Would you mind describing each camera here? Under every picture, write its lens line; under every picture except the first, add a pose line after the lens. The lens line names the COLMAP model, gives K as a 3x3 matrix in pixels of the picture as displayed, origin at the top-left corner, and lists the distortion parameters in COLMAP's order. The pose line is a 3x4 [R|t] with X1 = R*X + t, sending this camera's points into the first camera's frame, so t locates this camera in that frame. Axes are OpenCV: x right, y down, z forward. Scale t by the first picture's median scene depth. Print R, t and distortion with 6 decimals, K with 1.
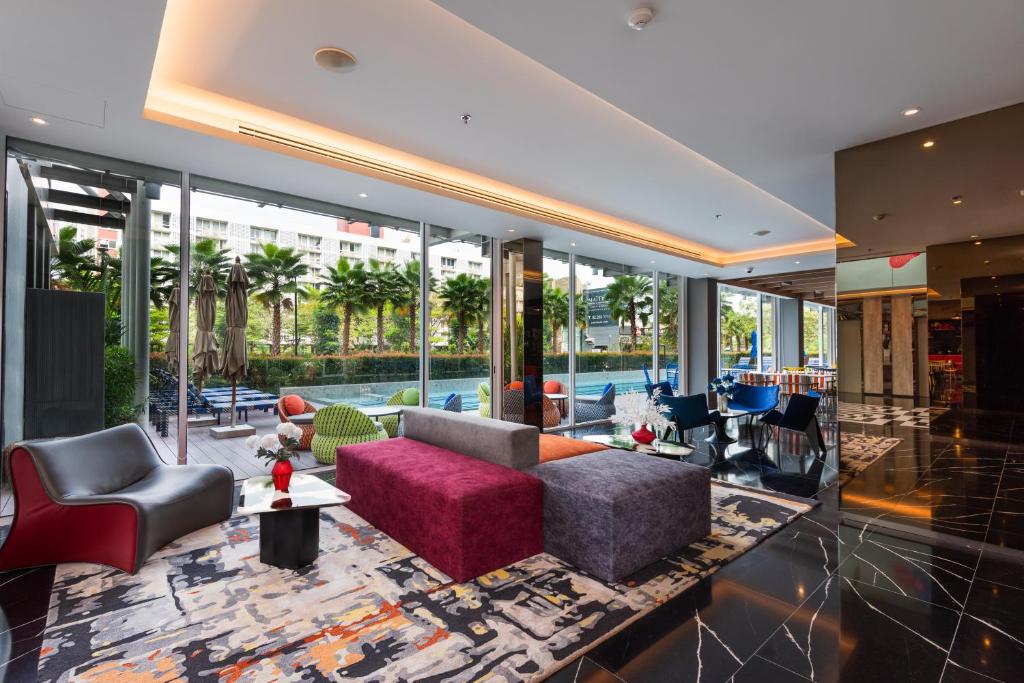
lens RADIAL K [[471.5, 0, 512.0], [0, 471.5, 343.8], [0, 0, 1]] dist [-0.002013, -0.000056]
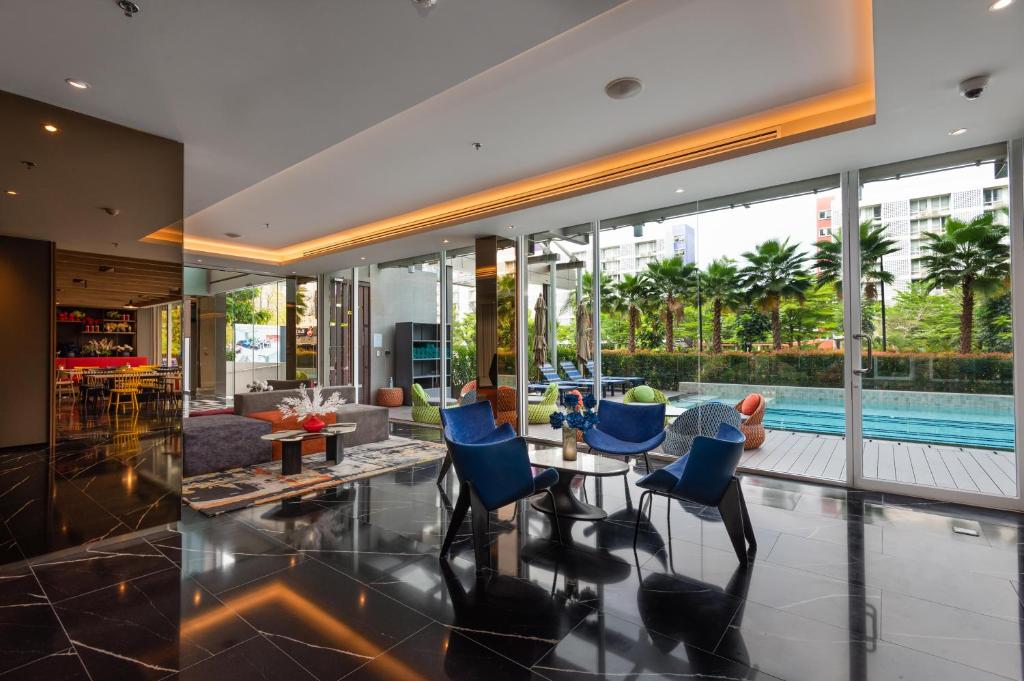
lens RADIAL K [[471.5, 0, 510.2], [0, 471.5, 341.3], [0, 0, 1]] dist [-0.002013, -0.000056]
pose [[0.173804, -0.013780, -0.984684, 0.647442], [0.017163, 0.999793, -0.010962, 0.006736], [0.984631, -0.014995, 0.174005, 0.555554]]
